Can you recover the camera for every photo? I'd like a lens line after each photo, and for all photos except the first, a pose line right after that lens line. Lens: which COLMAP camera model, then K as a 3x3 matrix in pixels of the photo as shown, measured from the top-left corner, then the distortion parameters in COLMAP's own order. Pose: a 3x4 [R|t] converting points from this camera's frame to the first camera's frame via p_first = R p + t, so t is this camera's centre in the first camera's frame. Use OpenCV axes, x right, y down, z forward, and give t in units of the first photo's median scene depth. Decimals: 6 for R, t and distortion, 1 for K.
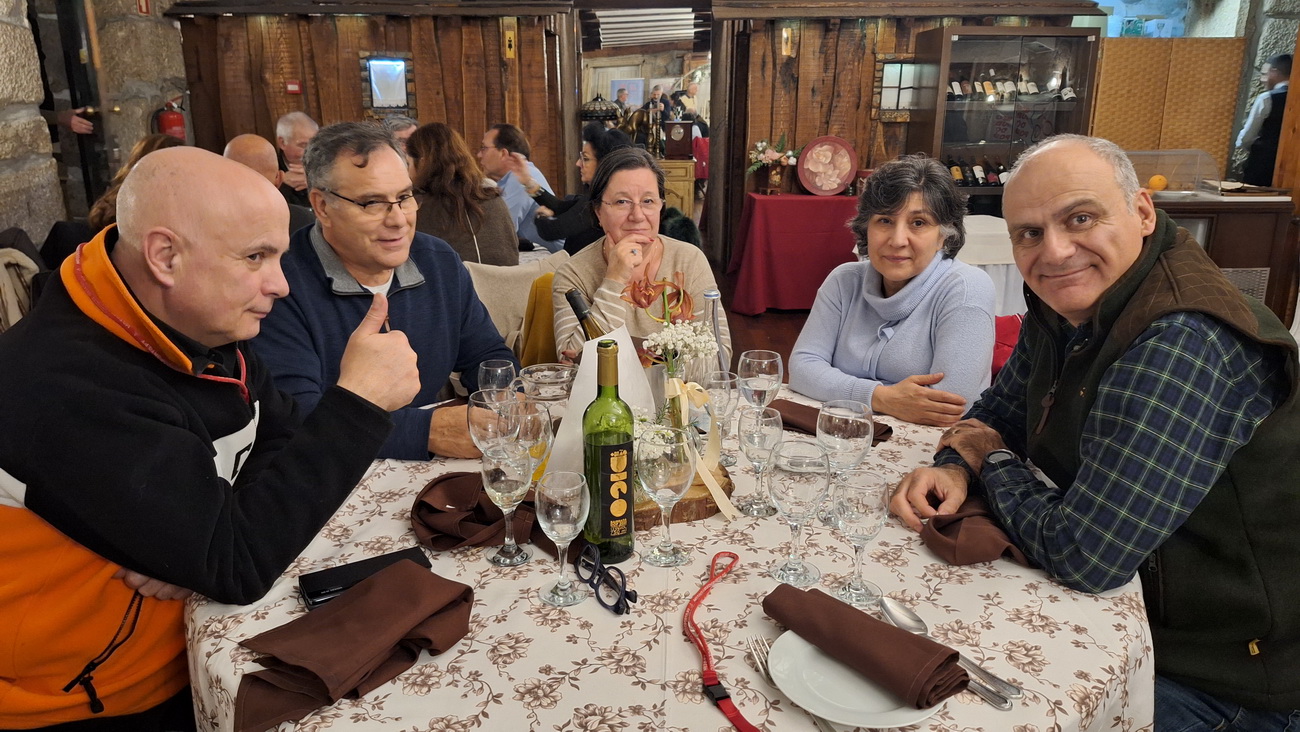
lens RADIAL K [[917.3, 0, 657.9], [0, 917.3, 365.3], [0, 0, 1]] dist [0.132333, -0.144479]
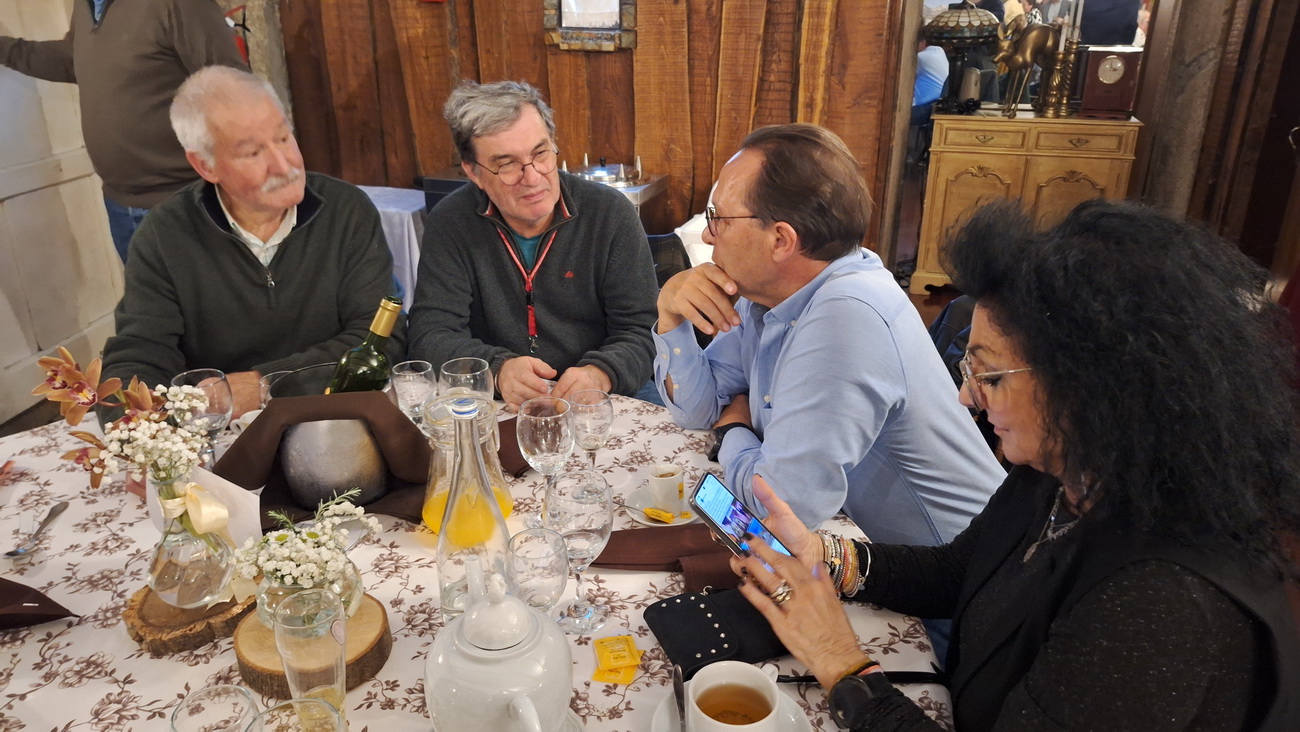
lens RADIAL K [[917.3, 0, 657.9], [0, 917.3, 365.3], [0, 0, 1]] dist [0.132333, -0.144479]
pose [[0.956360, 0.112638, -0.269608, -0.091782], [-0.087450, 0.990755, 0.103716, -0.159513], [0.278798, -0.075612, 0.957369, 0.537928]]
